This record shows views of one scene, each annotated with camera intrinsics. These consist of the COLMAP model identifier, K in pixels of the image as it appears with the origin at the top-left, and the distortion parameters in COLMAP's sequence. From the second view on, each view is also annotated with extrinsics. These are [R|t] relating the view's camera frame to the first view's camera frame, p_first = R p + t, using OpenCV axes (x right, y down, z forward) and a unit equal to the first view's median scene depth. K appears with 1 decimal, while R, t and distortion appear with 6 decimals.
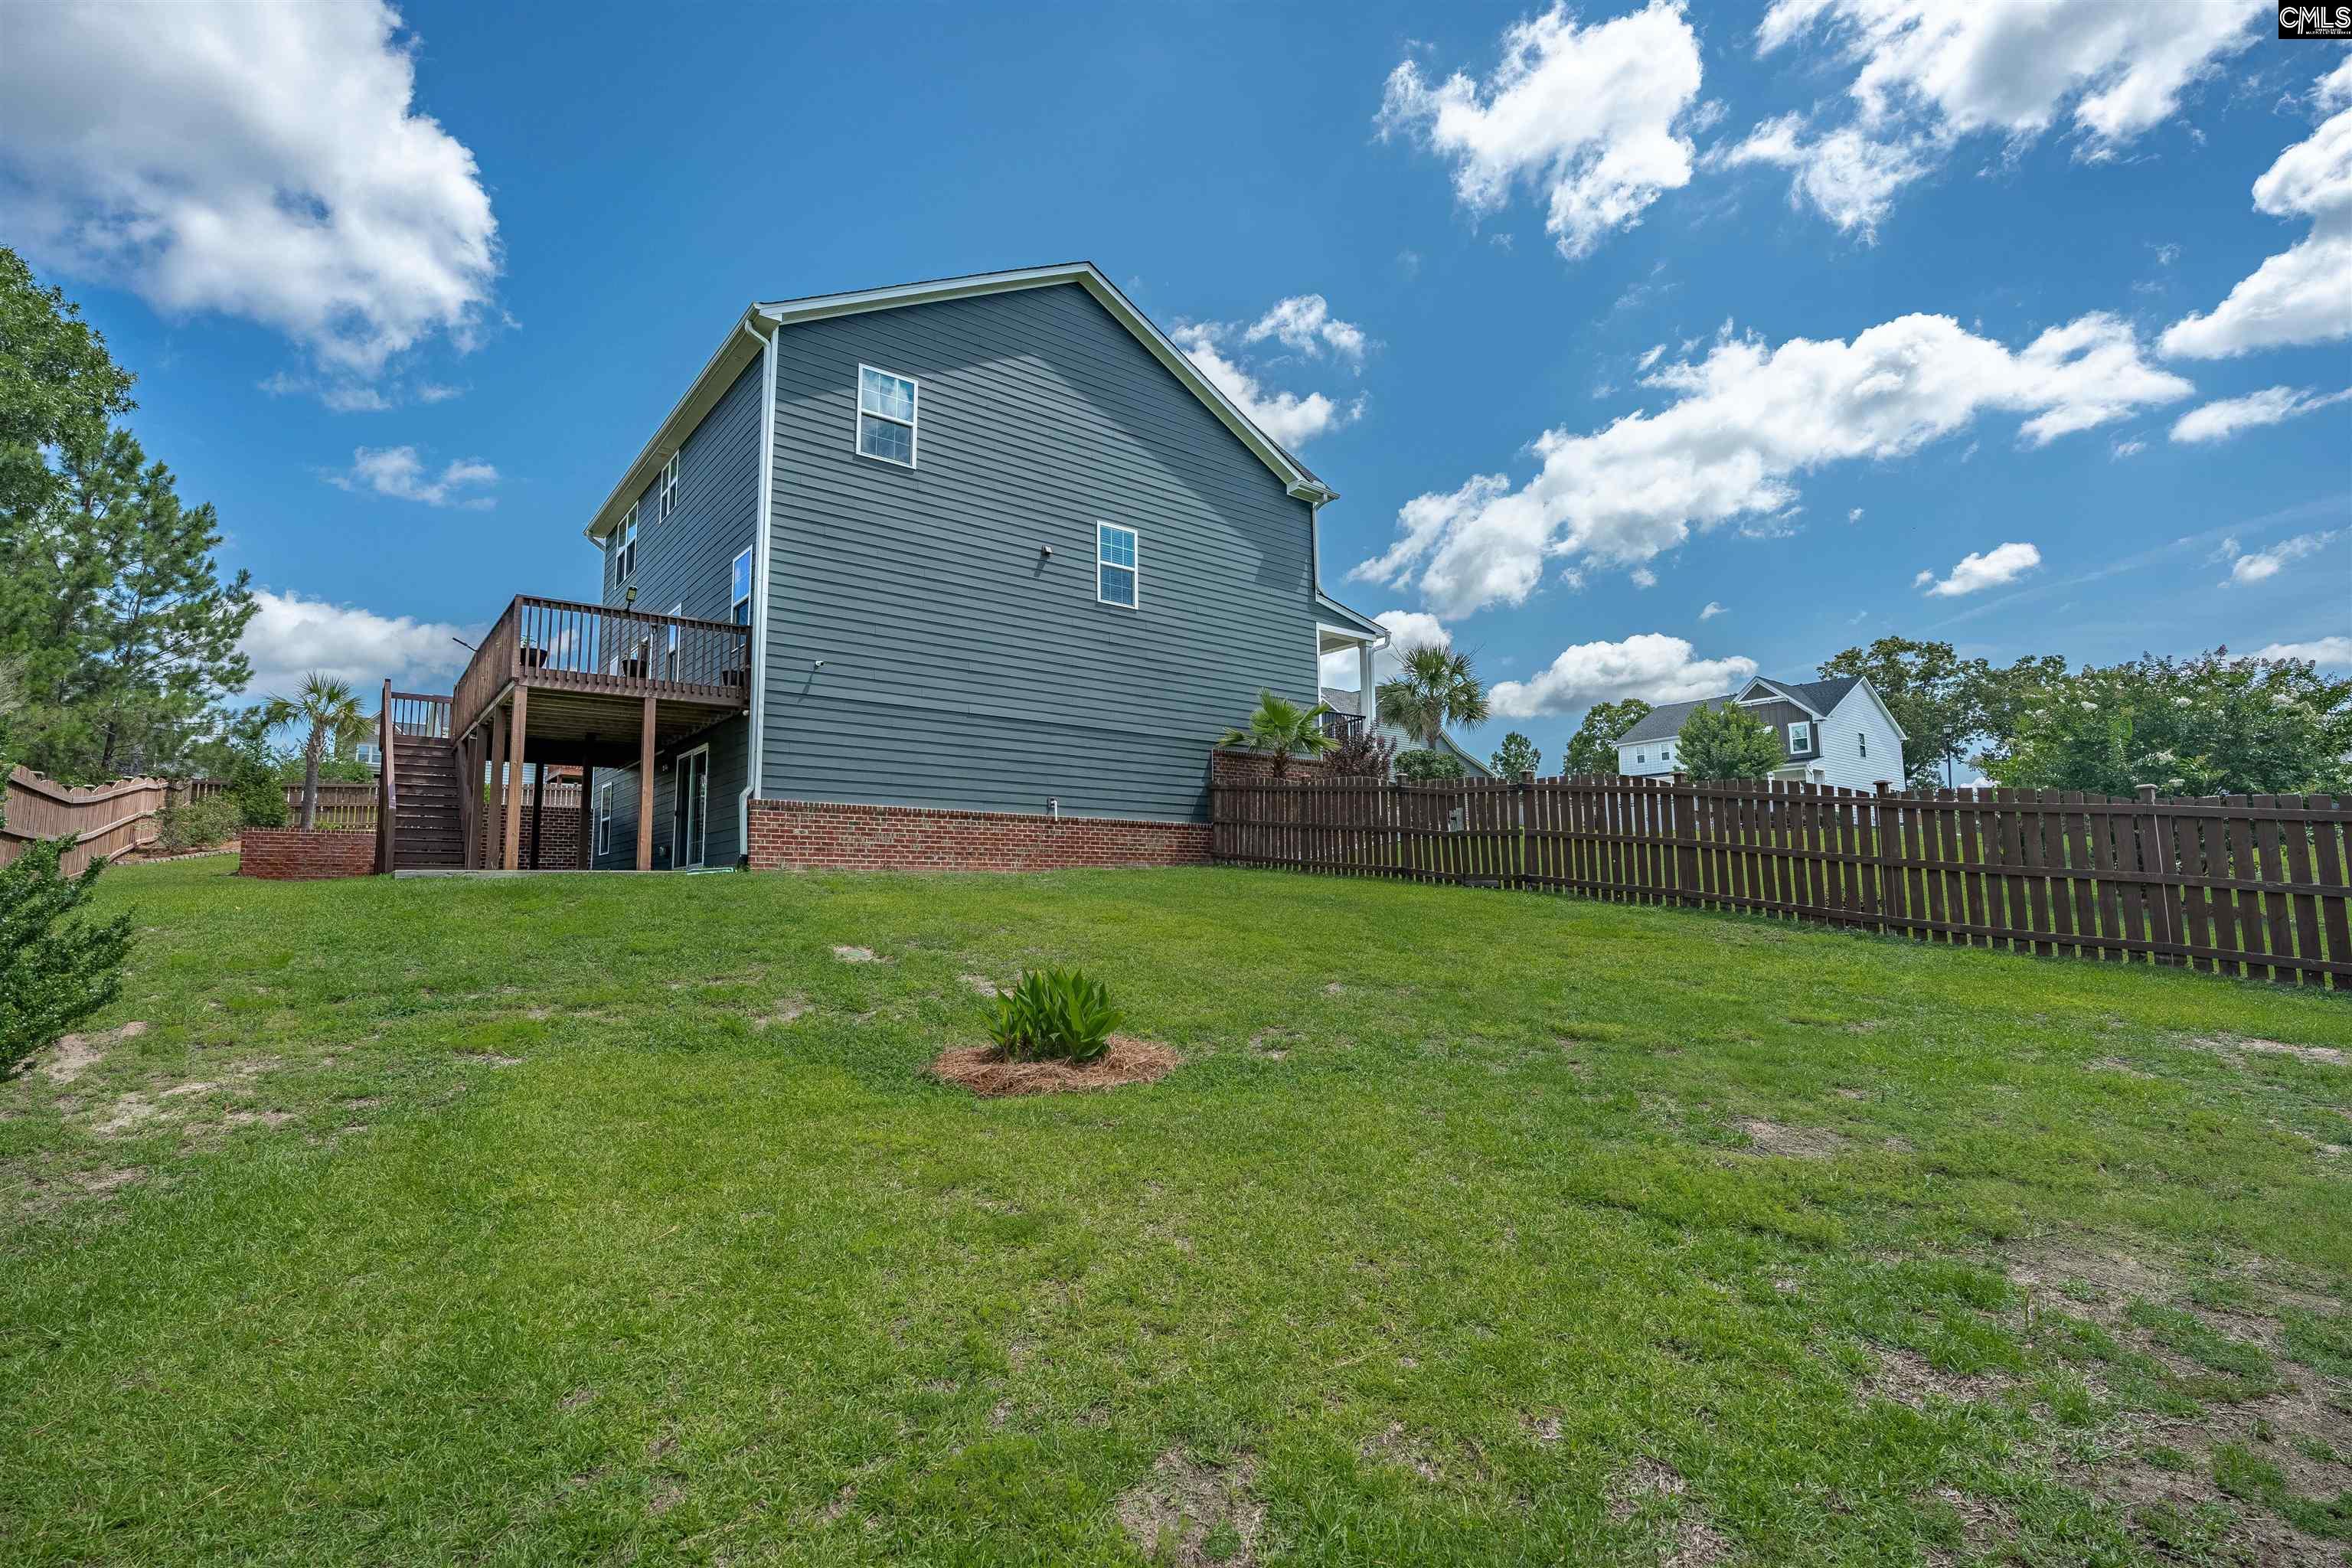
lens RADIAL K [[1068.0, 0, 1161.5], [0, 1068.0, 786.6], [0, 0, 1]] dist [-0.021895, 0.000296]
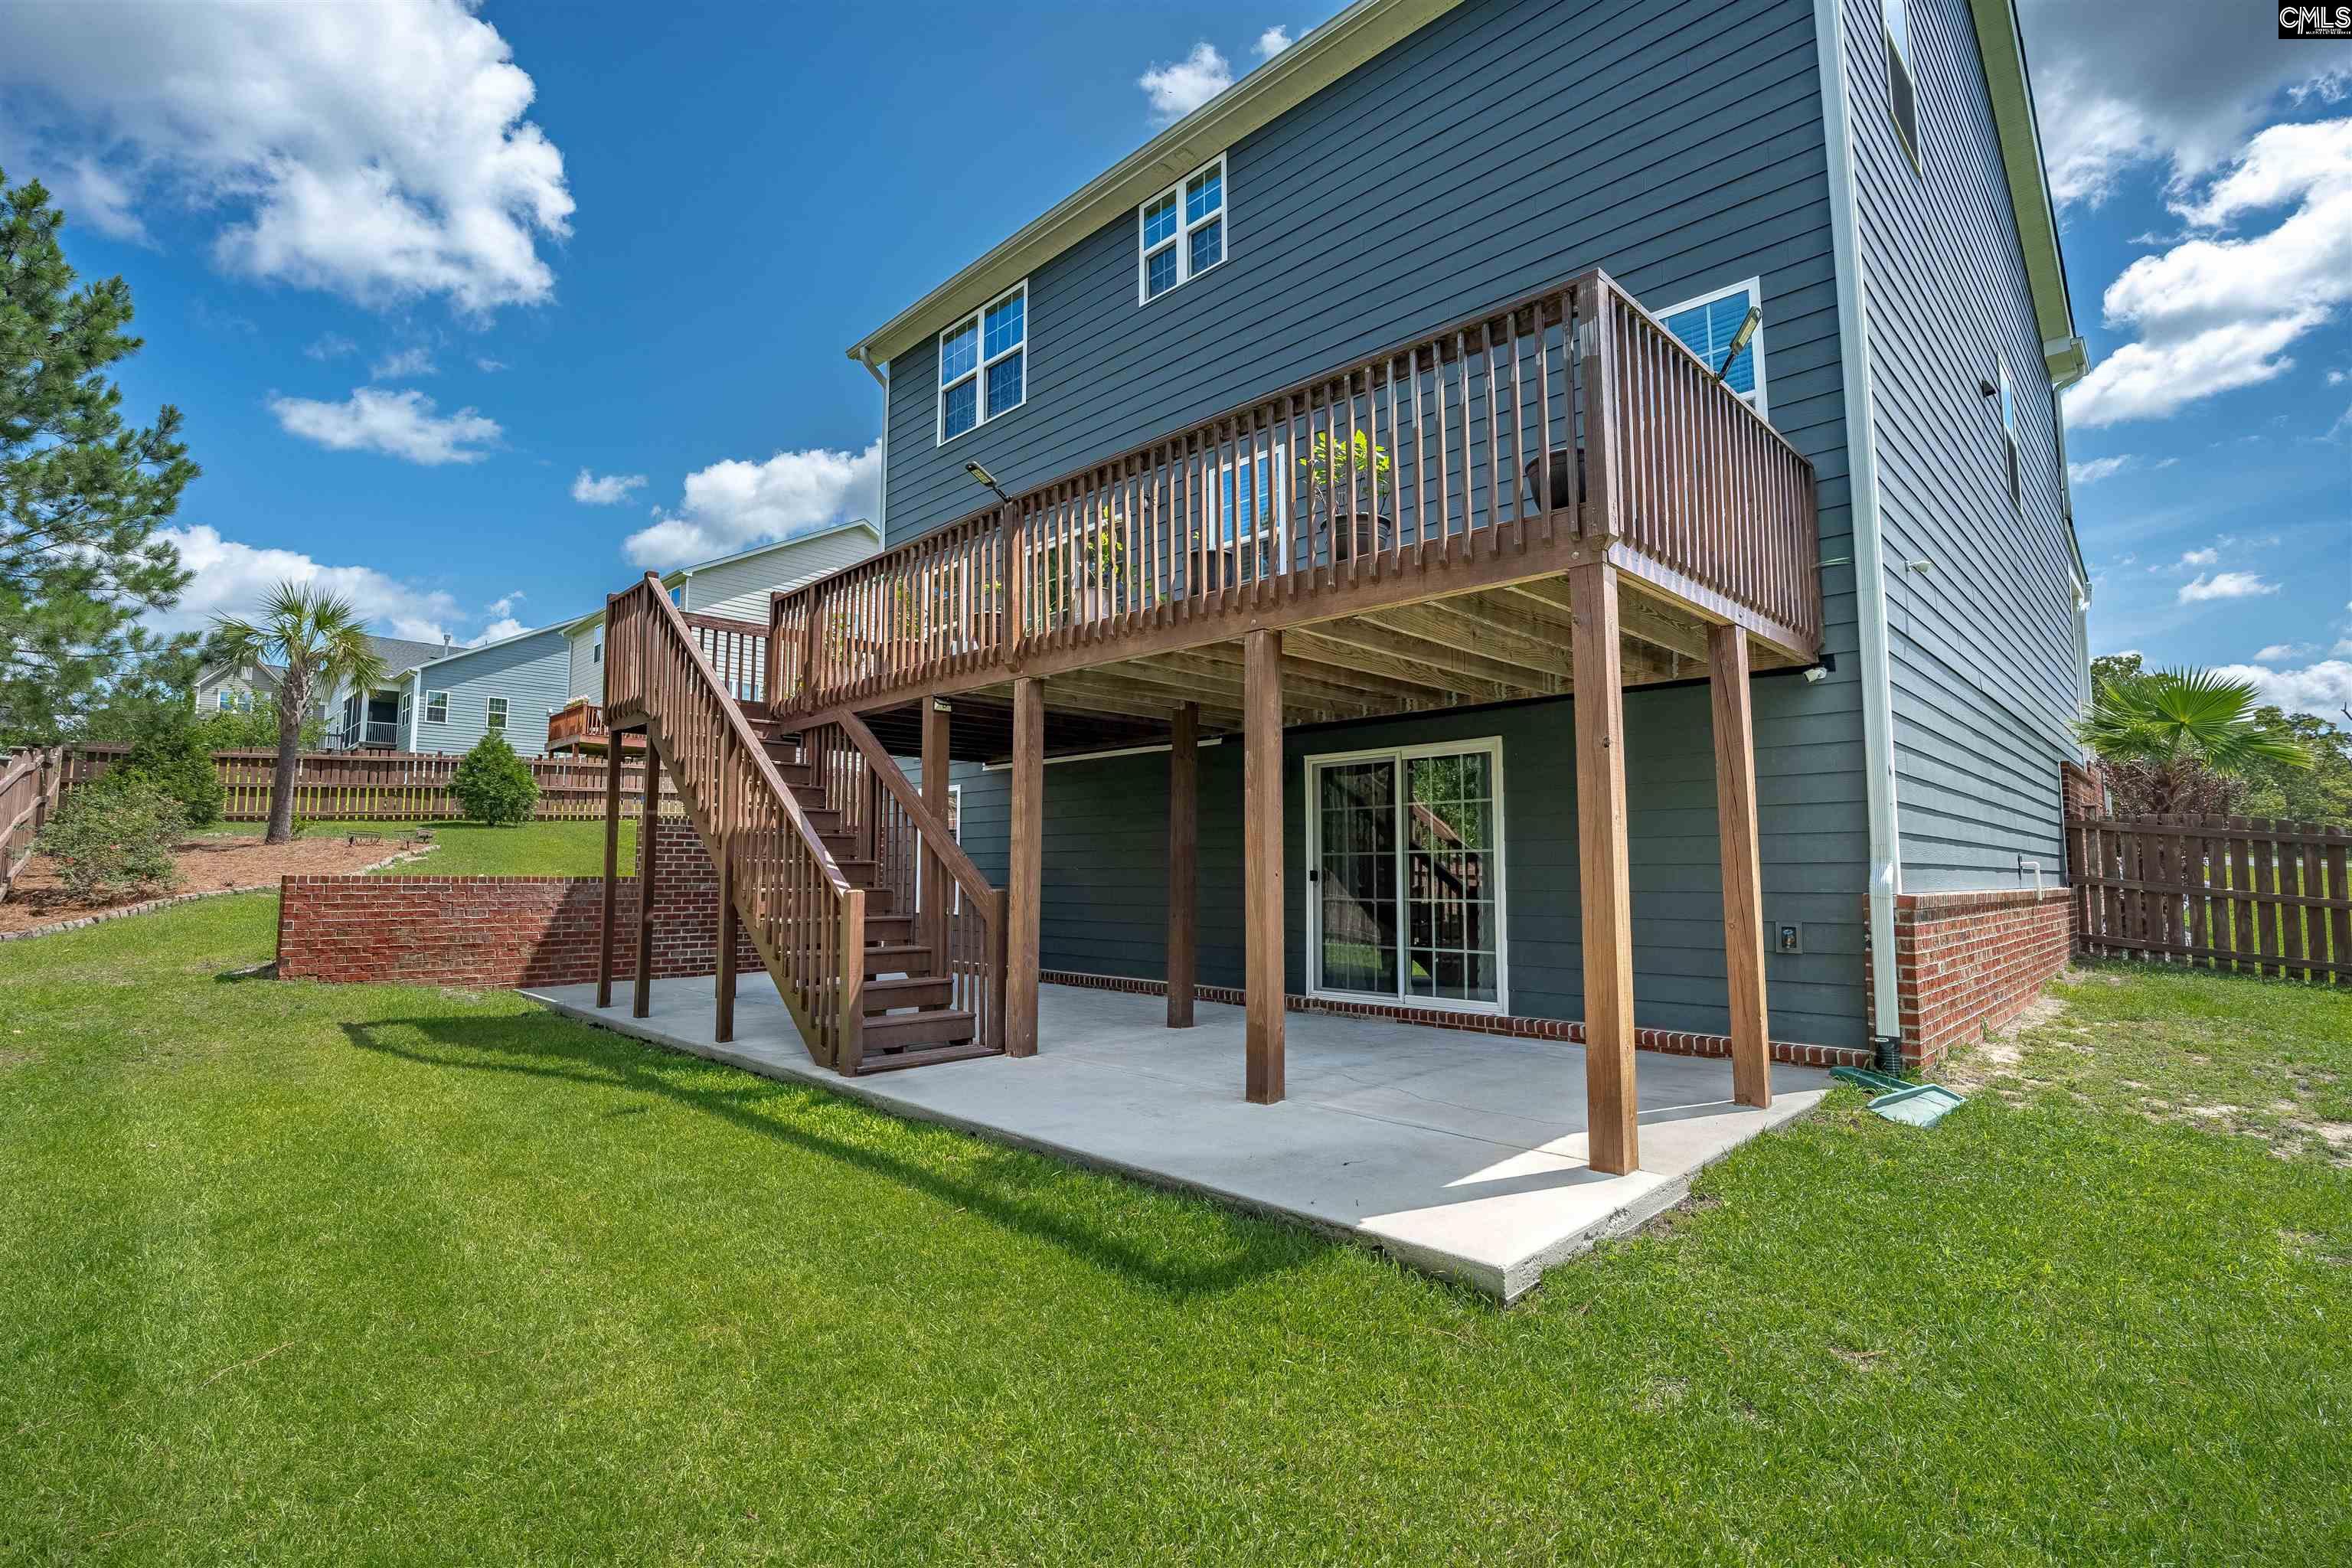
lens RADIAL K [[1068.0, 0, 1179.9], [0, 1068.0, 795.8], [0, 0, 1]] dist [-0.021895, 0.000296]
pose [[0.994083, 0.019938, 0.106774, -0.354938], [-0.023994, 0.999033, 0.036844, -0.017091], [-0.105937, -0.039188, 0.993600, 0.330133]]
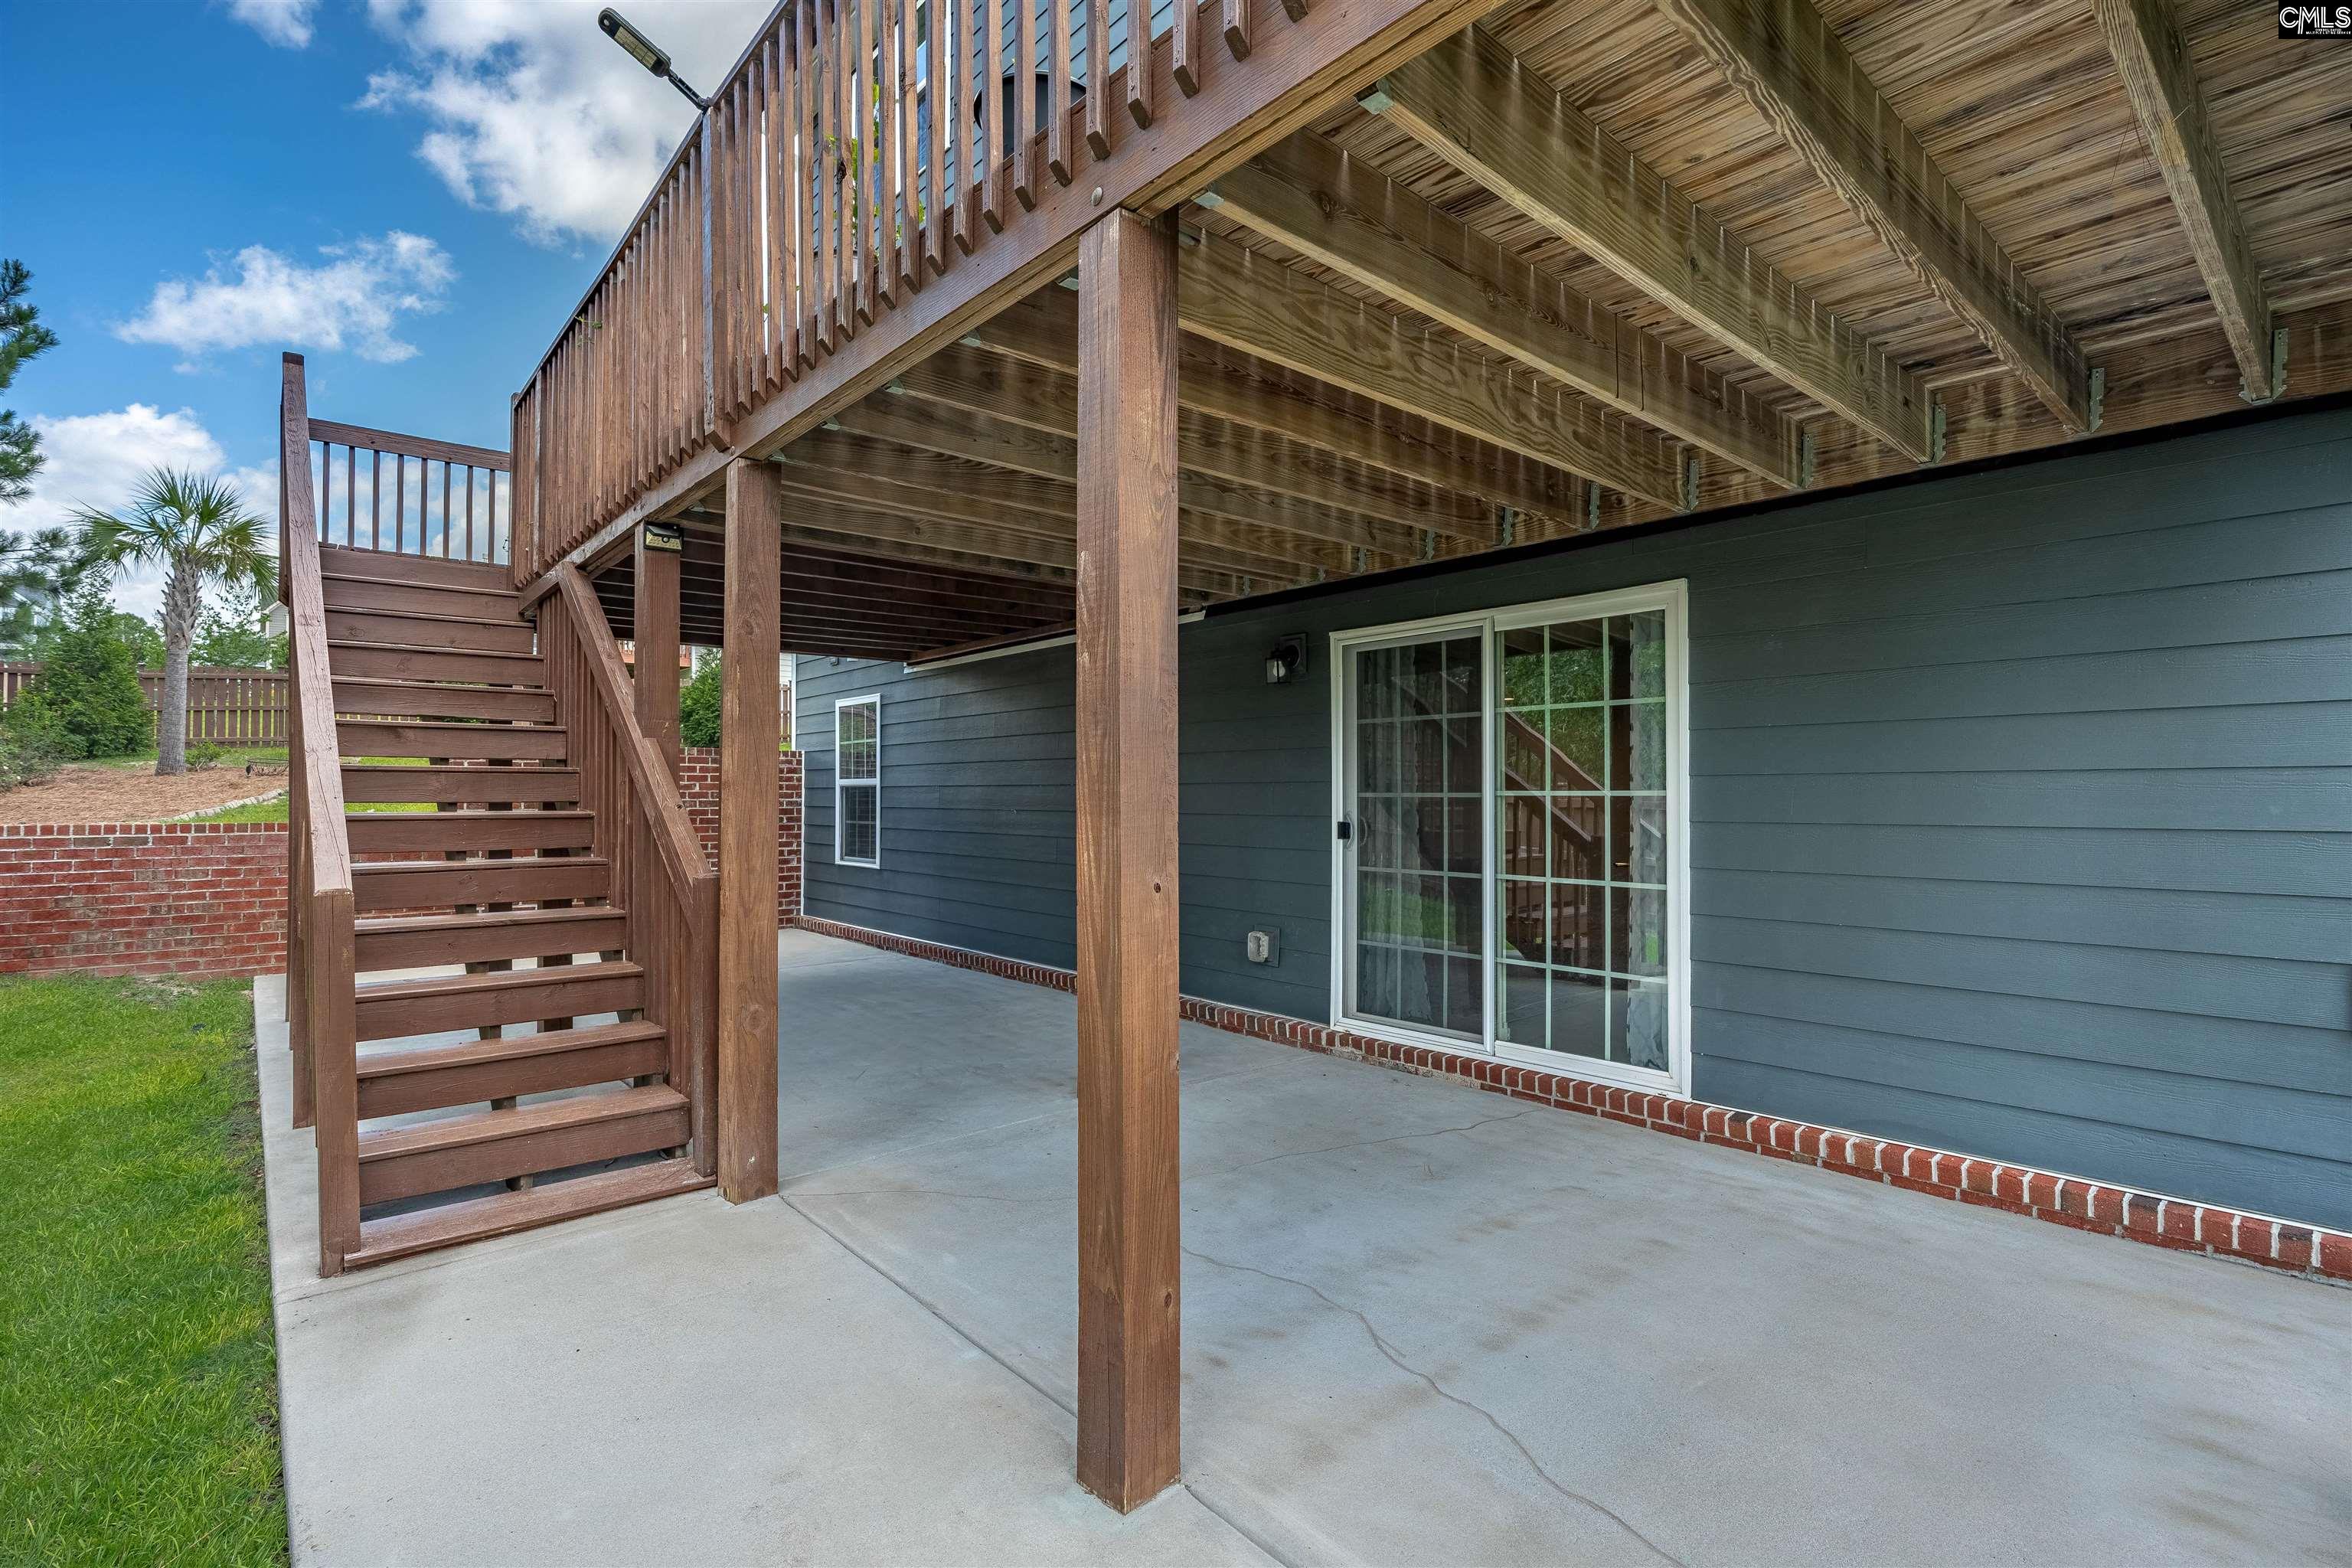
lens RADIAL K [[1068.0, 0, 1188.0], [0, 1068.0, 776.7], [0, 0, 1]] dist [-0.021895, 0.000296]
pose [[0.998696, 0.008974, 0.050262, -0.321349], [-0.013824, 0.995189, 0.096995, -0.010824], [-0.049150, -0.097563, 0.994015, 0.442874]]
